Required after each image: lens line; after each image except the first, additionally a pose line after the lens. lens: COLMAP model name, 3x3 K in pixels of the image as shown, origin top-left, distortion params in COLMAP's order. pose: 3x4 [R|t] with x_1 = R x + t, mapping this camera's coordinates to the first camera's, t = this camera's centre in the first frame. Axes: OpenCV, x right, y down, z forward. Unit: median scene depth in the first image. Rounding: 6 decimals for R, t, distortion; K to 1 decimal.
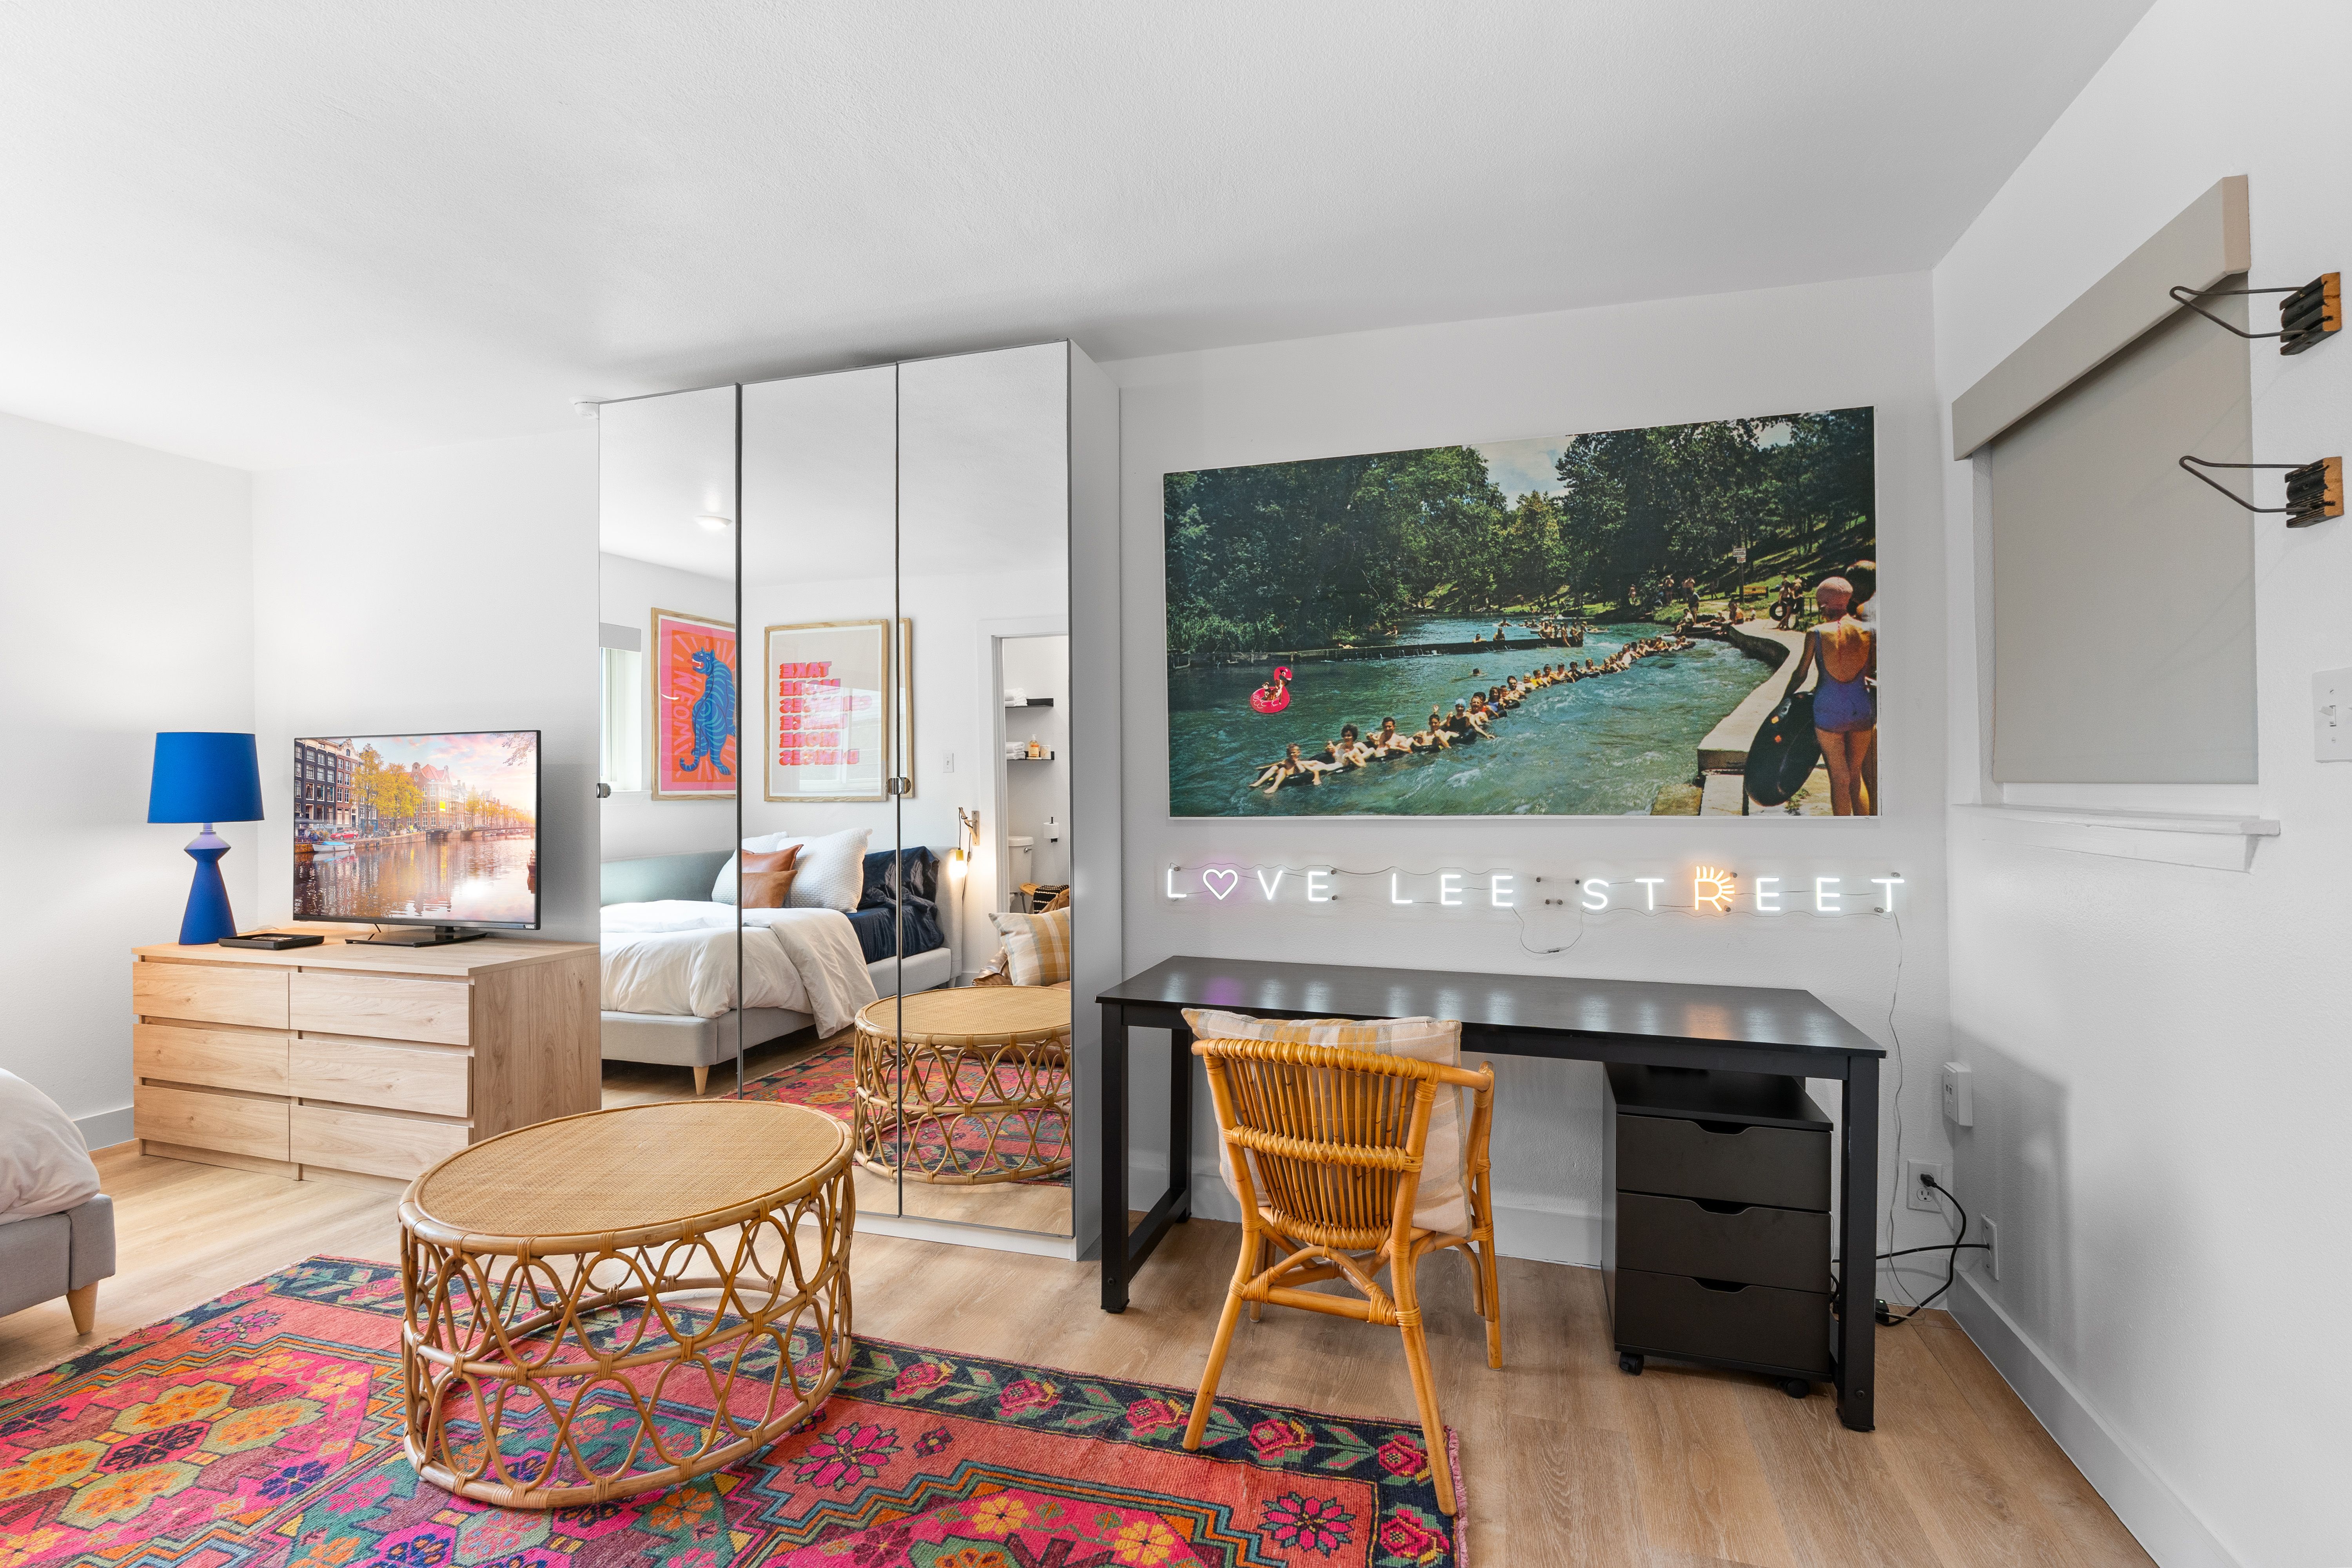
lens RADIAL K [[1071.1, 0, 1183.9], [0, 1071.1, 782.5], [0, 0, 1]] dist [-0.008391, 0.002601]
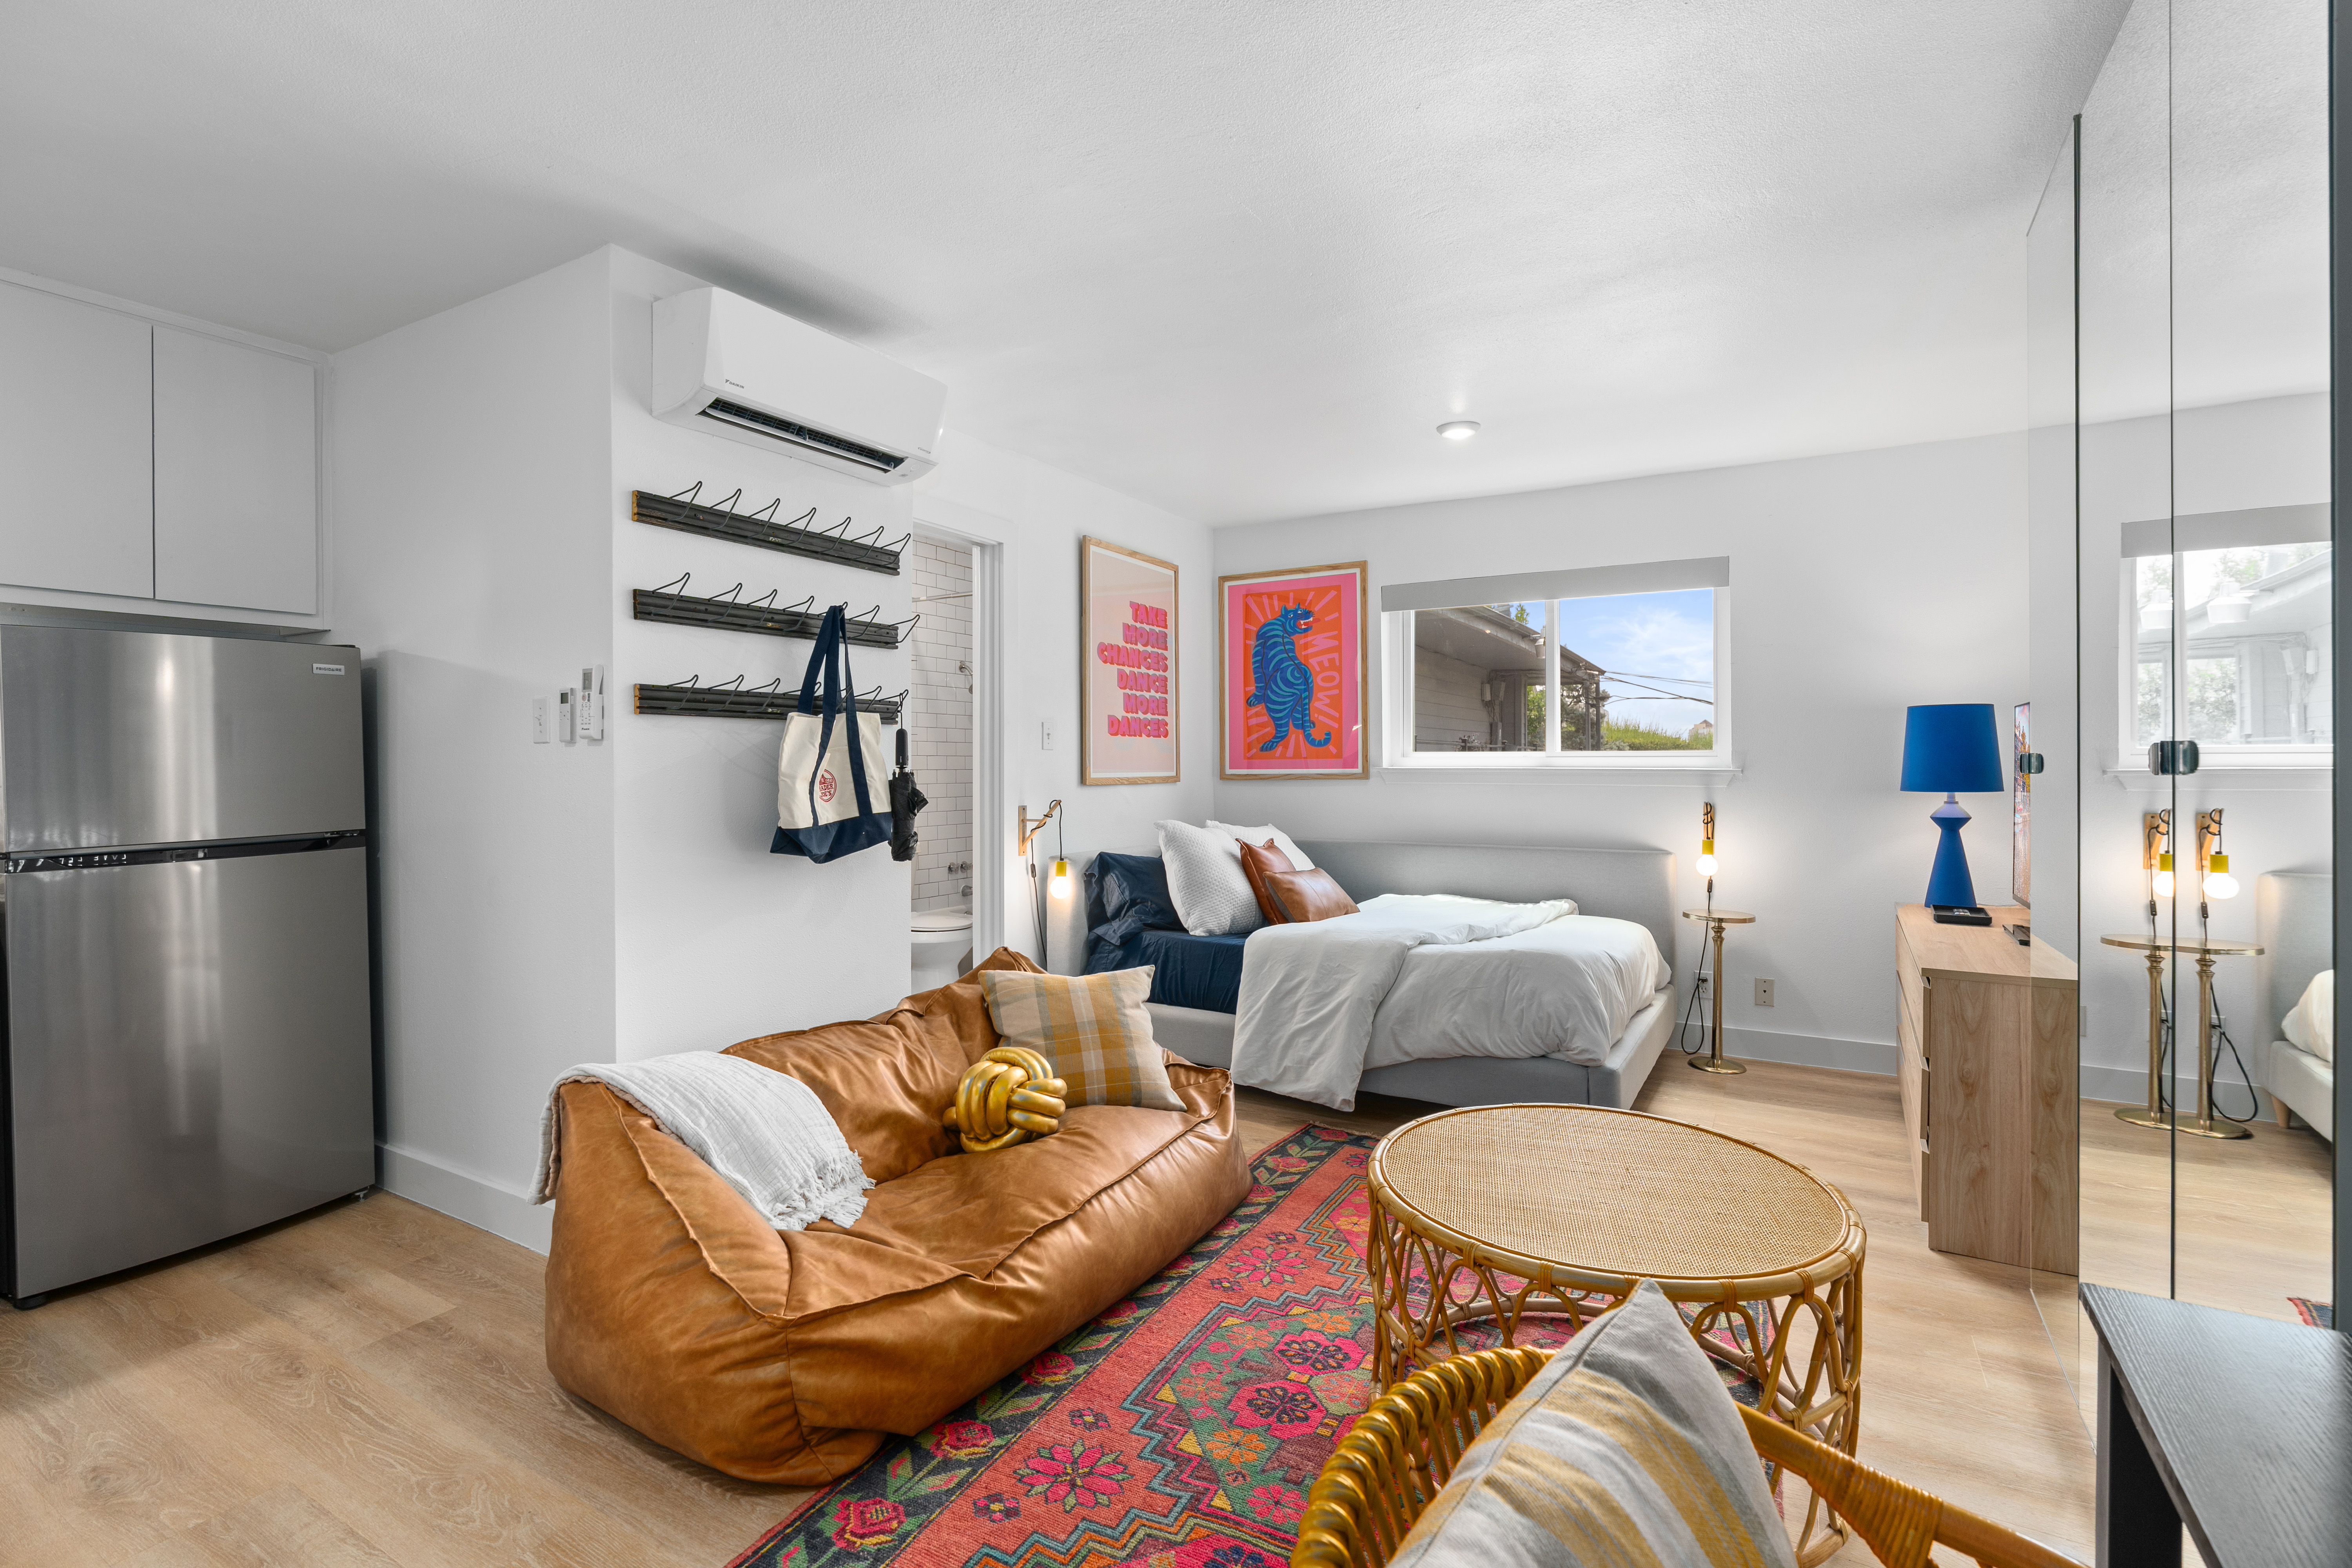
lens RADIAL K [[1071.1, 0, 1182.6], [0, 1071.1, 772.7], [0, 0, 1]] dist [-0.008391, 0.002601]
pose [[-0.226018, 0.015499, -0.974000, 0.337903], [0.001318, 0.999877, 0.015605, 0.002438], [0.974122, 0.002243, -0.226011, 0.681190]]
